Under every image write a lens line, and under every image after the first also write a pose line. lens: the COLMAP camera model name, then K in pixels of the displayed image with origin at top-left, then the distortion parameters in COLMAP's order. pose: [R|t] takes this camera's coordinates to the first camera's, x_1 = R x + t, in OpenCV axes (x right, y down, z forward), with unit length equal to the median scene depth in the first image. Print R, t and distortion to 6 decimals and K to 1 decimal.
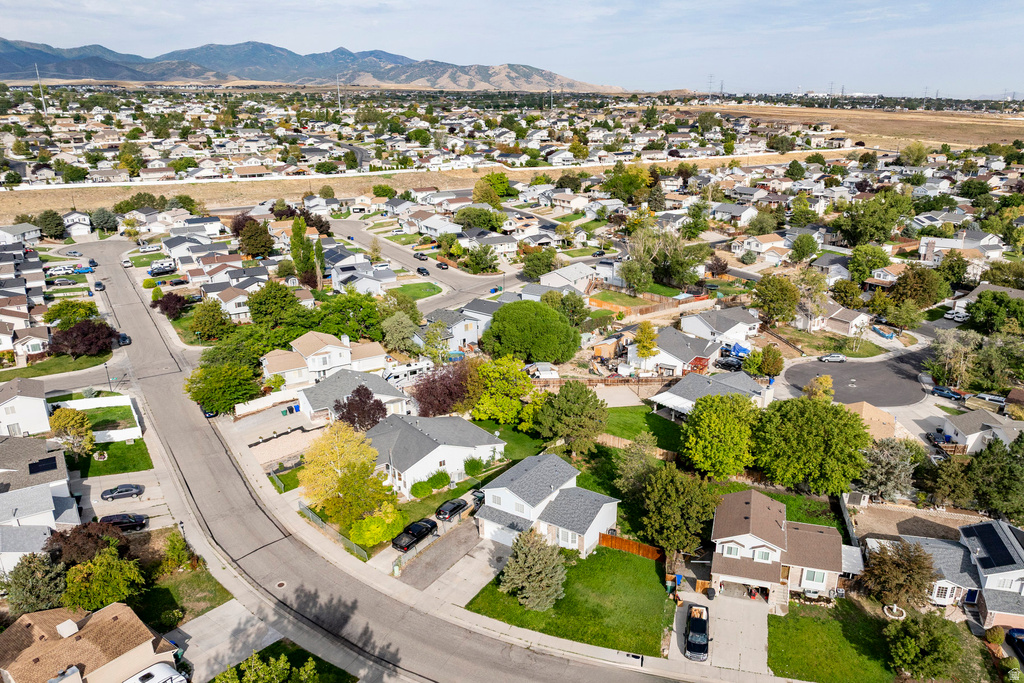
lens RADIAL K [[726.2, 0, 528.5], [0, 726.2, 342.0], [0, 0, 1]] dist [-0.003638, -0.002408]
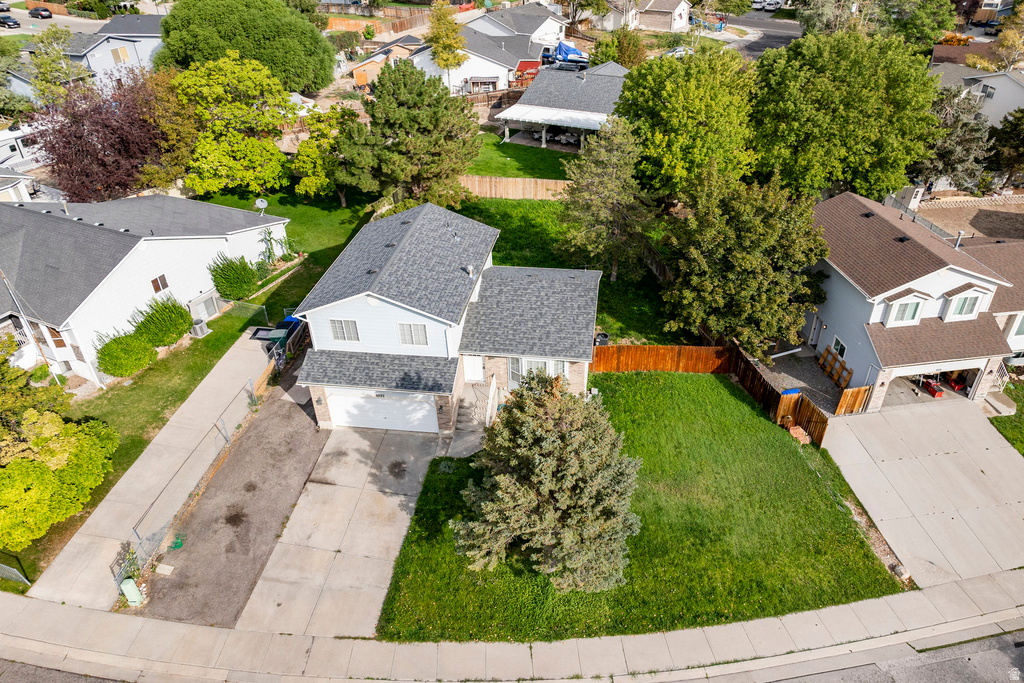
lens RADIAL K [[730.6, 0, 515.8], [0, 730.6, 395.7], [0, 0, 1]] dist [-0.035540, -0.002537]
pose [[0.907198, -0.259817, 0.330887, -0.089298], [0.143980, 0.930759, 0.336092, 0.119170], [-0.395298, -0.257261, 0.881791, 0.550043]]
